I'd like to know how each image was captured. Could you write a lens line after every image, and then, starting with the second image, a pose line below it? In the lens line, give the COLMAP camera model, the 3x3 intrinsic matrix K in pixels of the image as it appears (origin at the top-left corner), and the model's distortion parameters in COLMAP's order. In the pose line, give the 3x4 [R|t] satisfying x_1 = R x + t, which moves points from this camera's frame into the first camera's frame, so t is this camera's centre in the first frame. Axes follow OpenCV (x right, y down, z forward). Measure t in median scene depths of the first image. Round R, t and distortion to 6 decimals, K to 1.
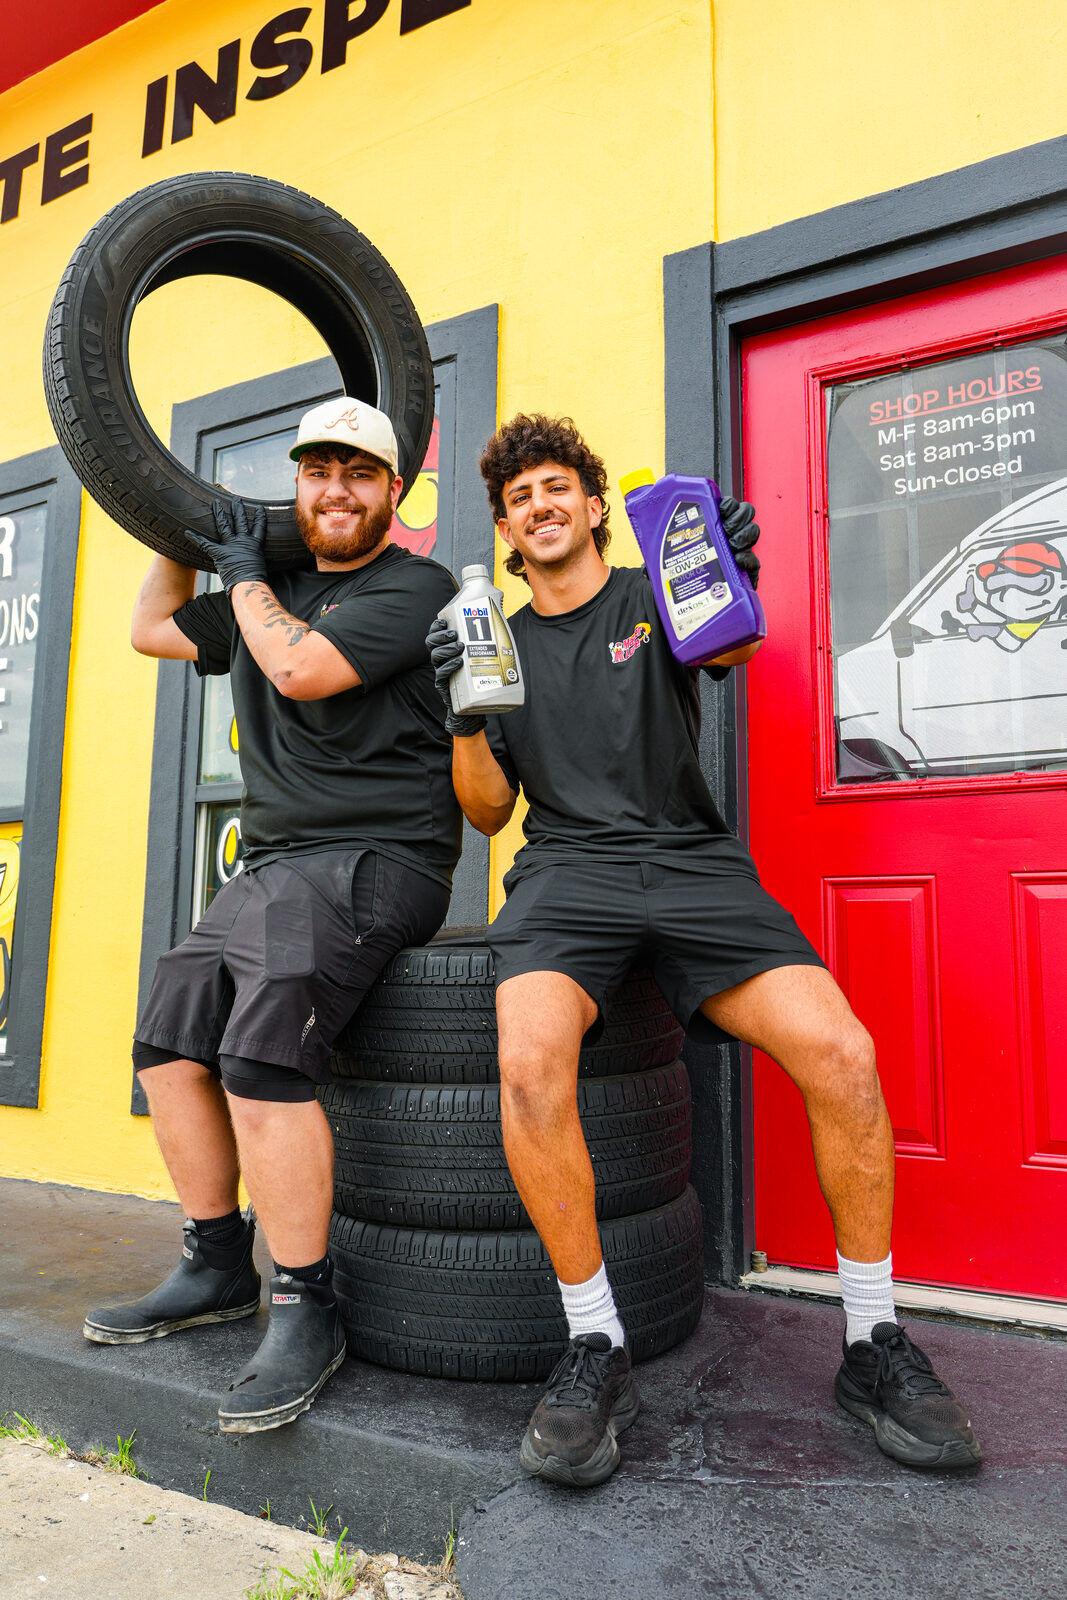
lens RADIAL K [[1165.0, 0, 533.5], [0, 1165.0, 800.0], [0, 0, 1]] dist [-0.003284, 0.003819]
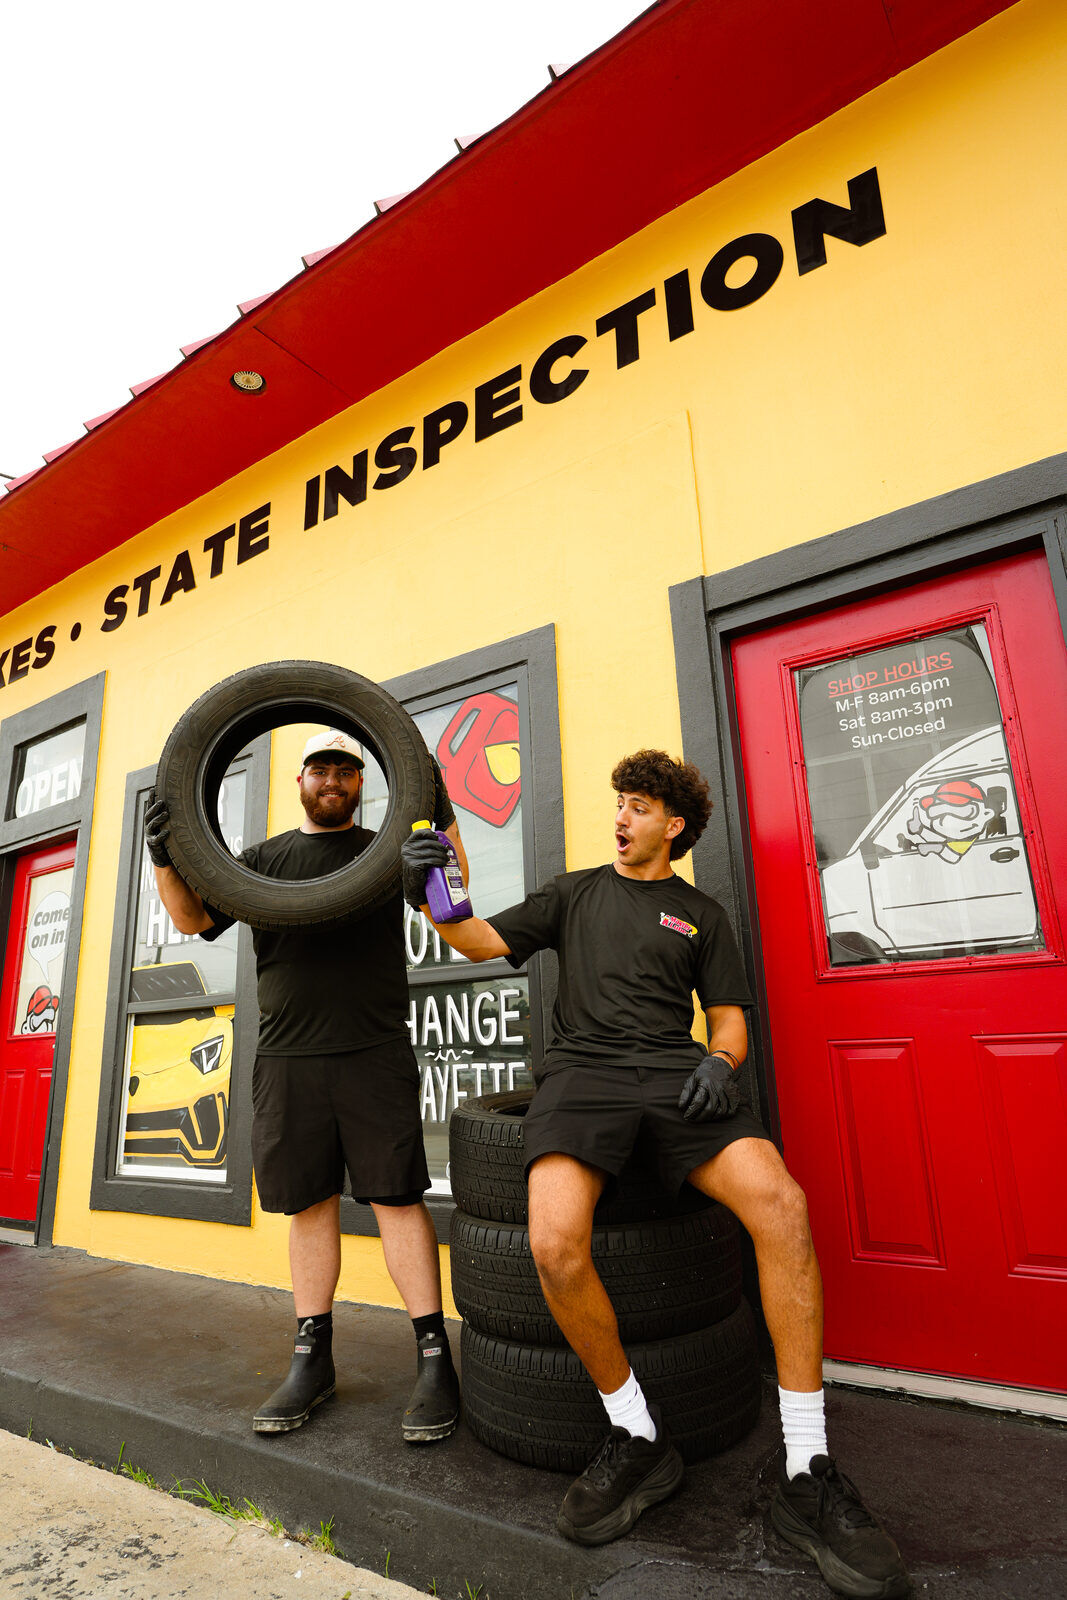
lens RADIAL K [[910.3, 0, 529.5], [0, 910.3, 795.3], [0, 0, 1]] dist [-0.005902, 0.003483]
pose [[0.993609, -0.073434, -0.085721, 0.023396], [0.062081, 0.989788, -0.128319, -0.099354], [0.094268, 0.122177, 0.988021, -0.081519]]
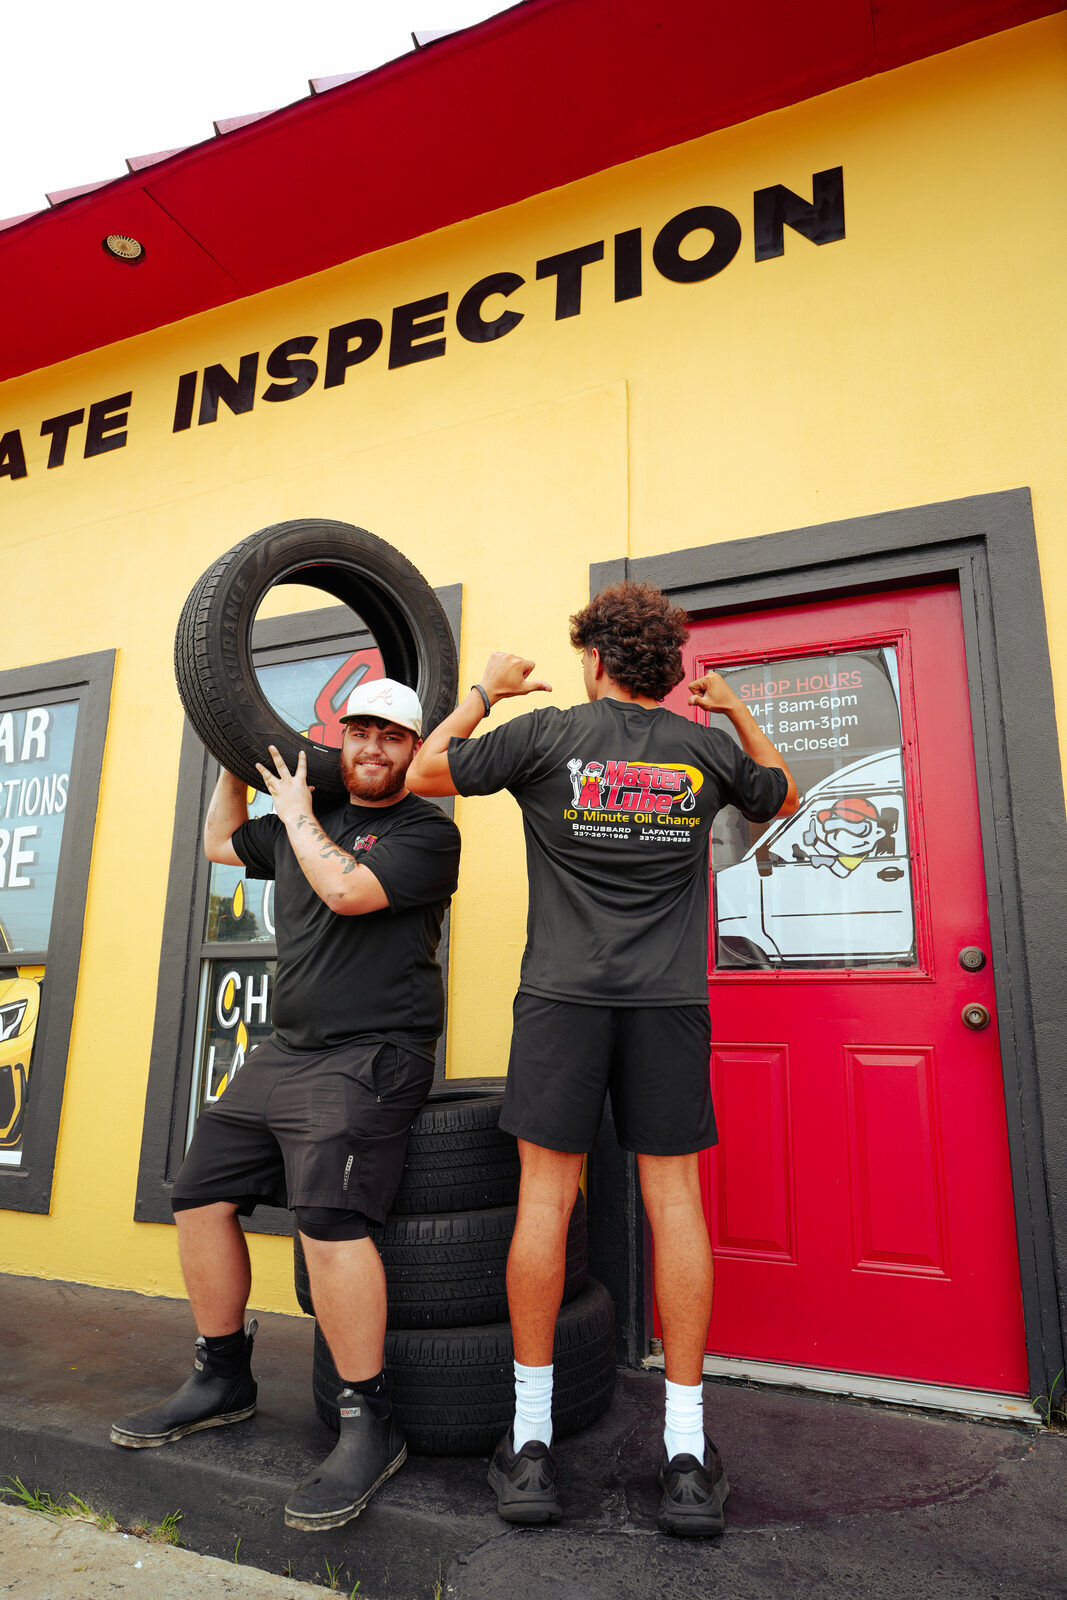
lens RADIAL K [[1020.0, 0, 533.5], [0, 1020.0, 800.0], [0, 0, 1]] dist [-0.002236, 0.001830]
pose [[0.995017, 0.028443, 0.095558, -0.066108], [-0.020065, 0.995961, -0.087517, -0.104316], [-0.097662, 0.085164, 0.991569, -0.156828]]
